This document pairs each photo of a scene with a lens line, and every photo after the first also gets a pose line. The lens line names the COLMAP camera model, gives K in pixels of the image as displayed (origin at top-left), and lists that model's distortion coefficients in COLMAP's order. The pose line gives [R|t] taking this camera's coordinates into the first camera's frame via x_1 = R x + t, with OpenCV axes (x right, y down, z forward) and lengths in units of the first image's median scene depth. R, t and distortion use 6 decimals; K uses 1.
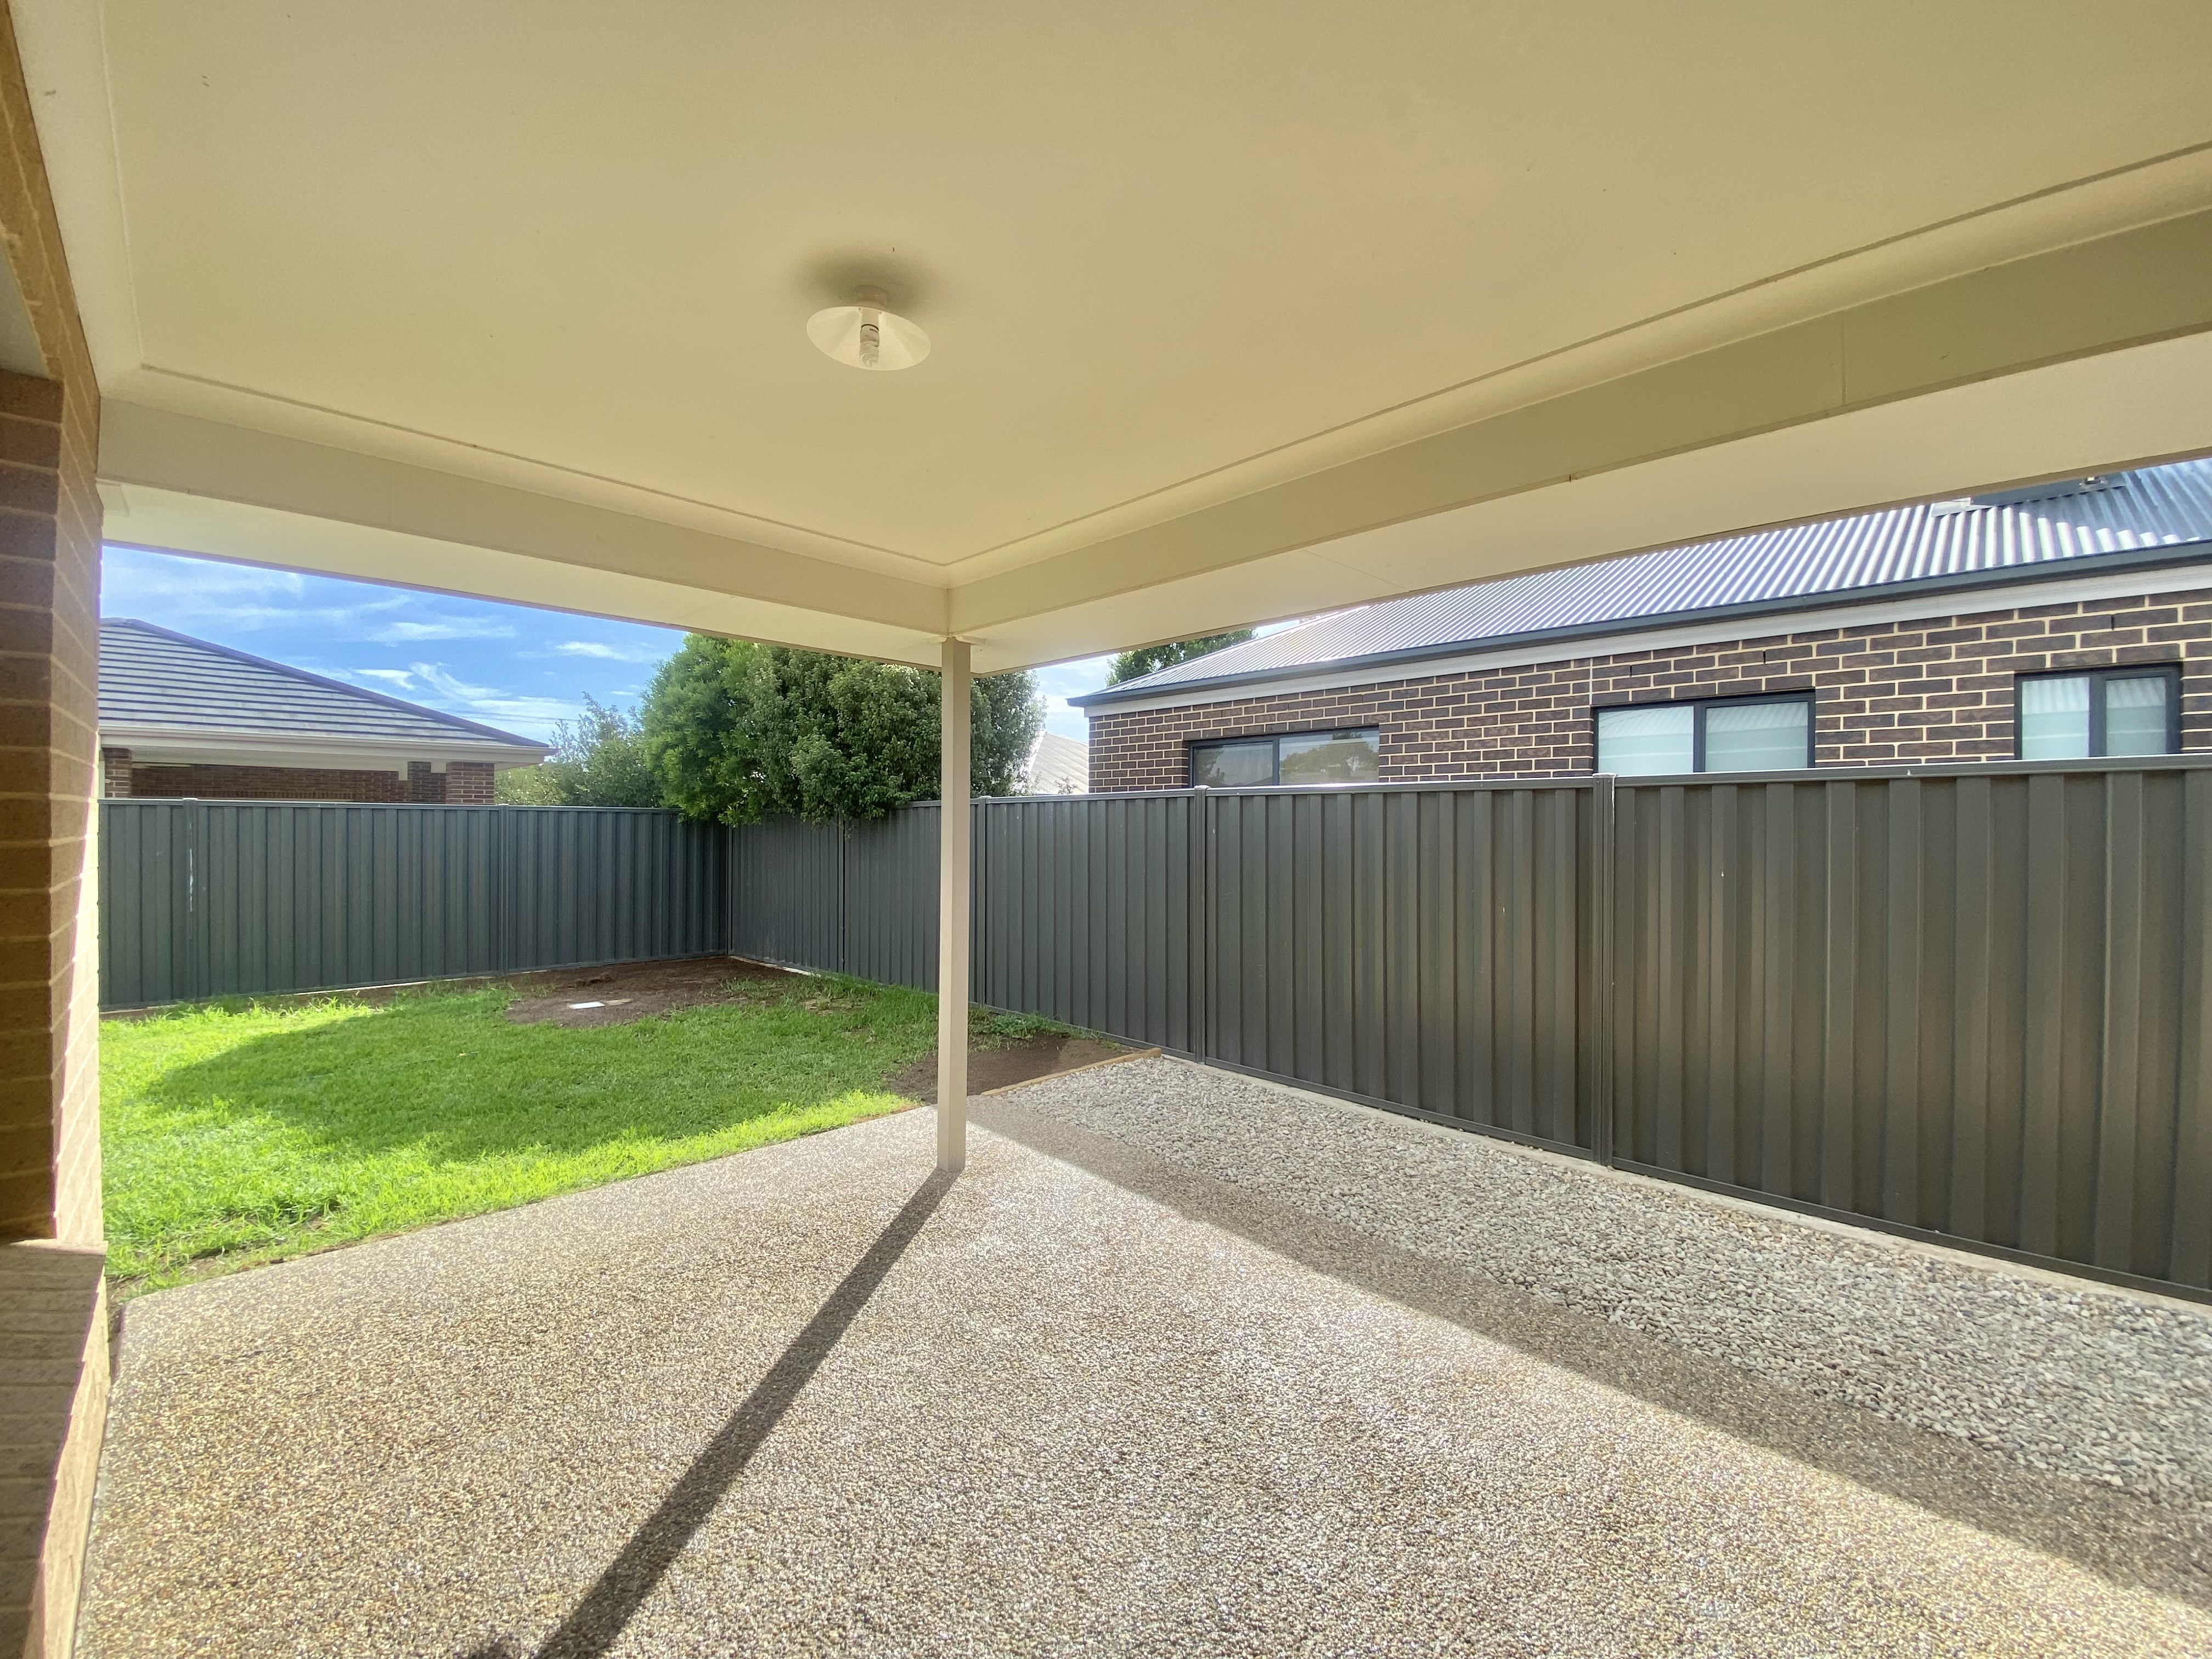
lens RADIAL K [[902.6, 0, 1106.0], [0, 902.6, 829.5], [0, 0, 1]] dist [-0.035655, -0.000478]
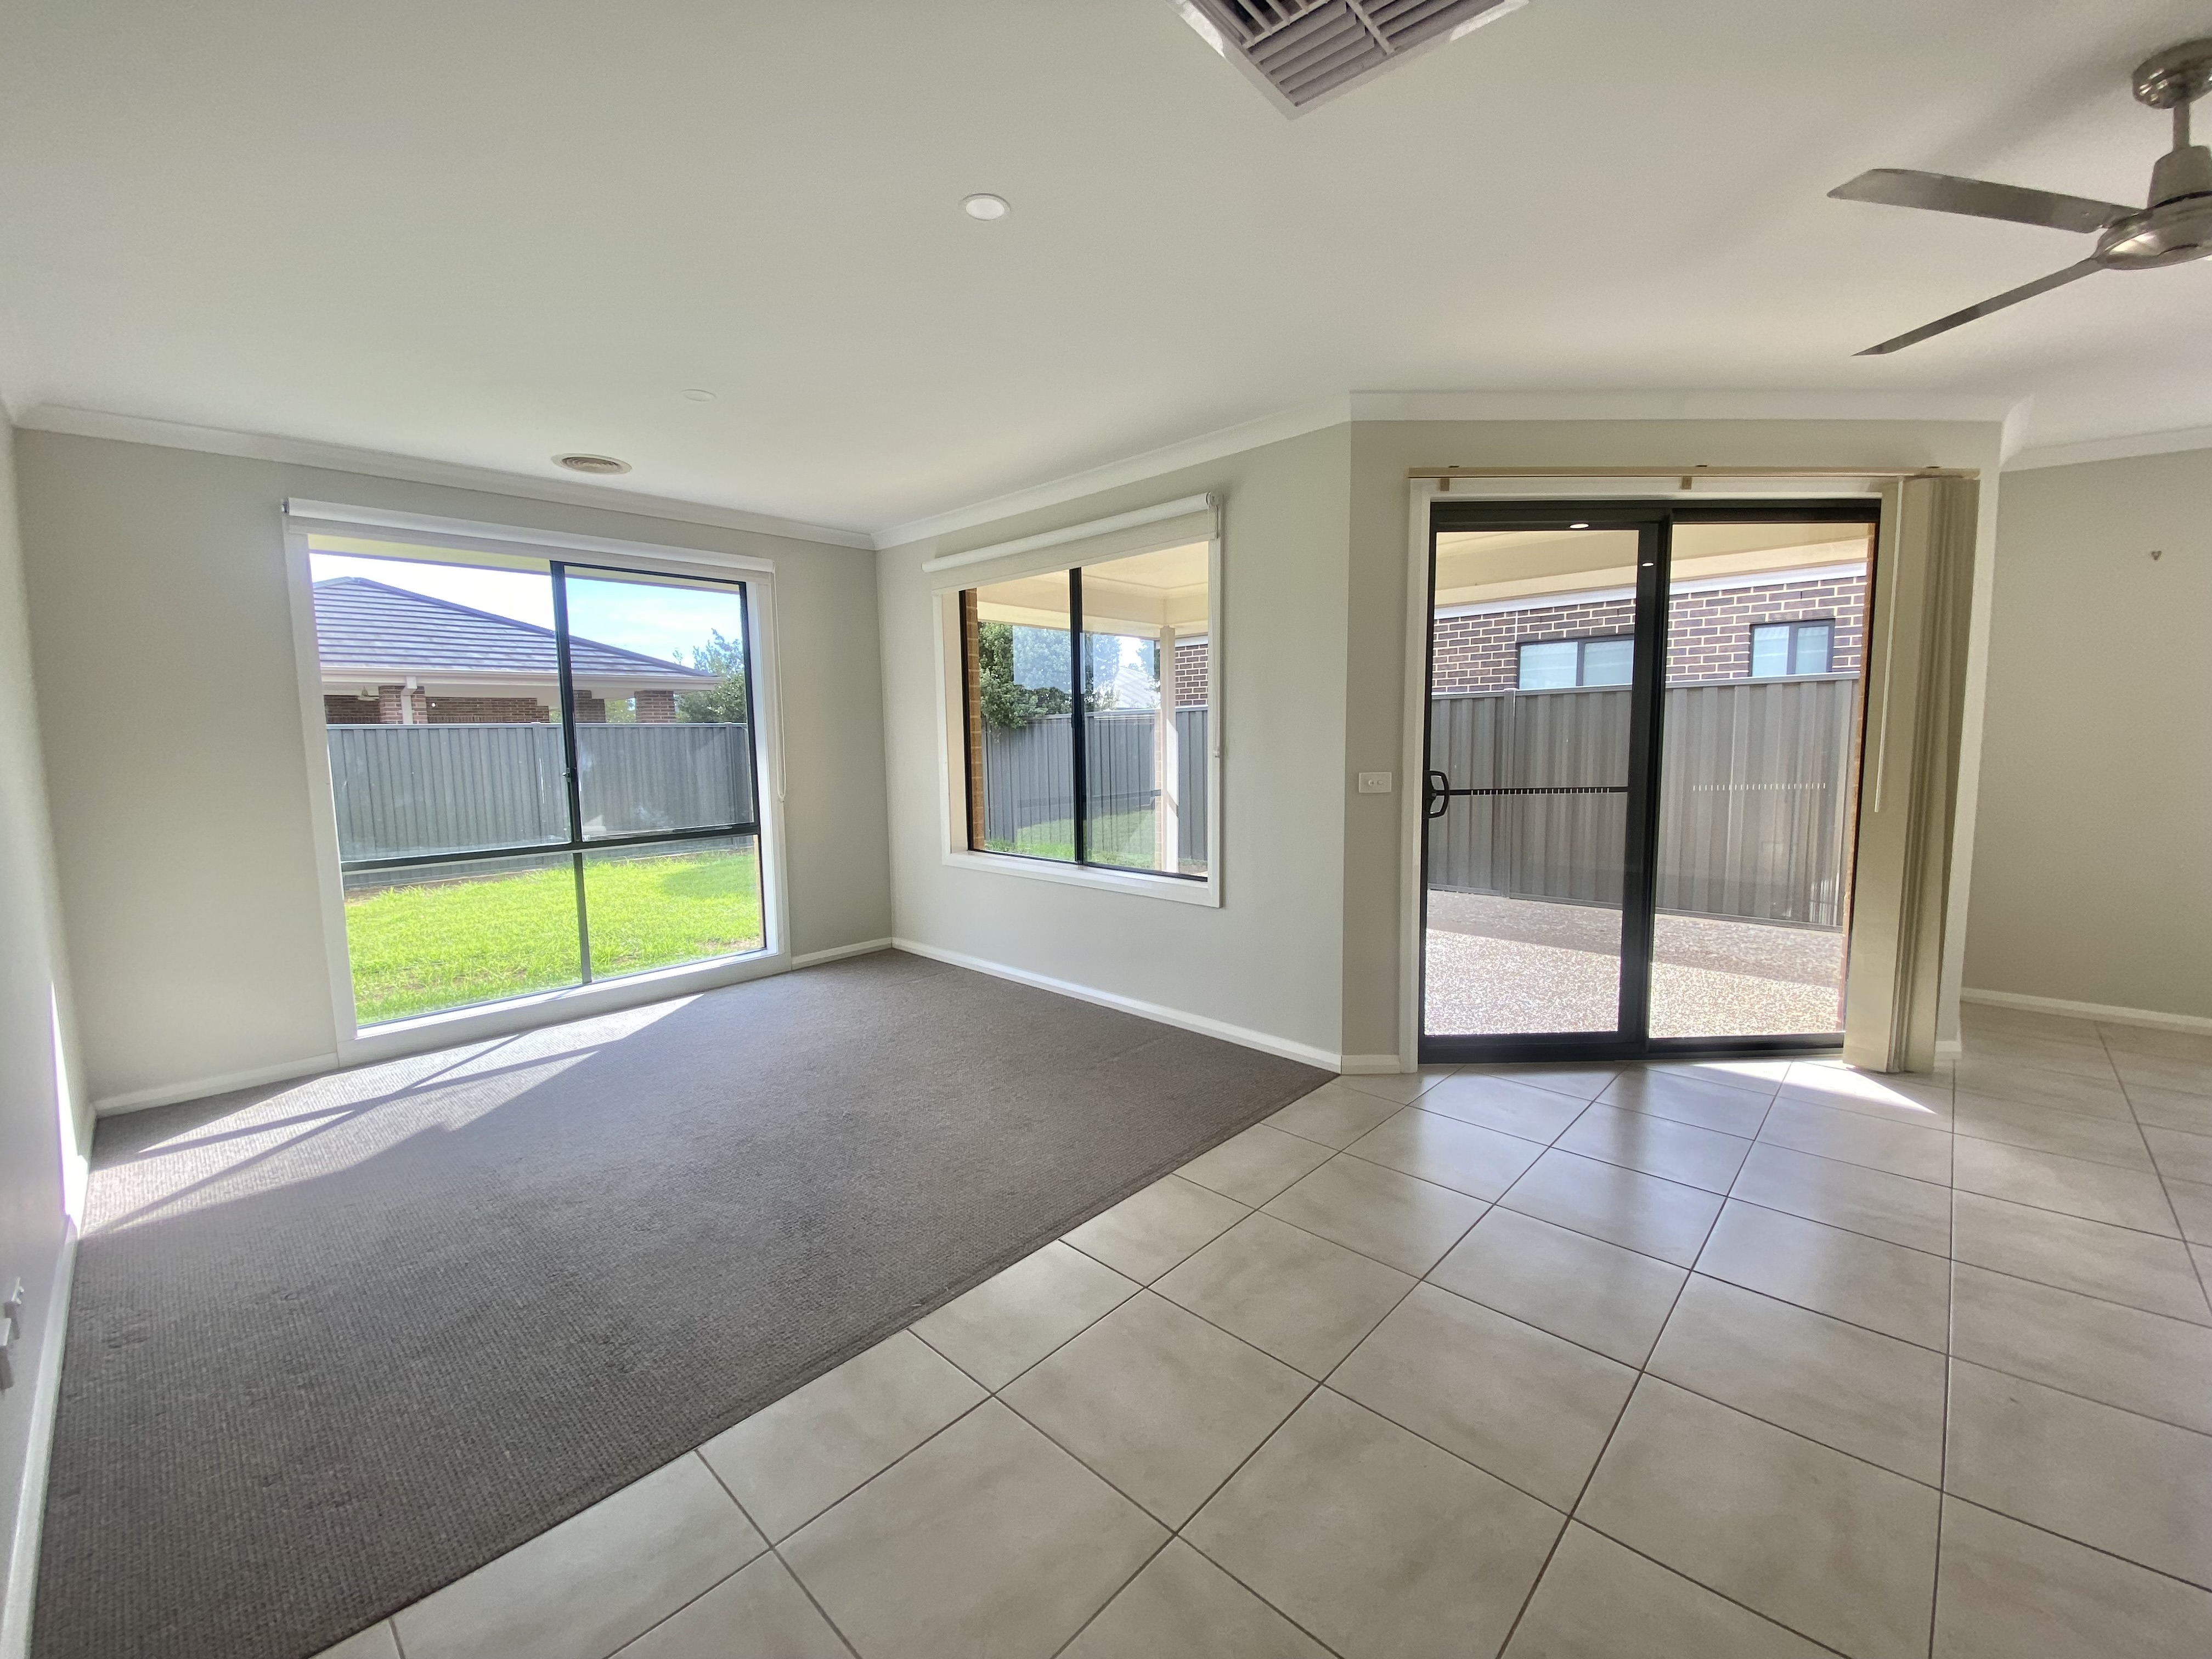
lens RADIAL K [[902.6, 0, 1106.0], [0, 902.6, 829.5], [0, 0, 1]] dist [-0.035655, -0.000478]
pose [[0.999120, -0.030481, 0.028804, -0.251987], [0.027511, 0.994763, 0.098440, 0.016387], [-0.031654, -0.097561, 0.994726, -0.622265]]
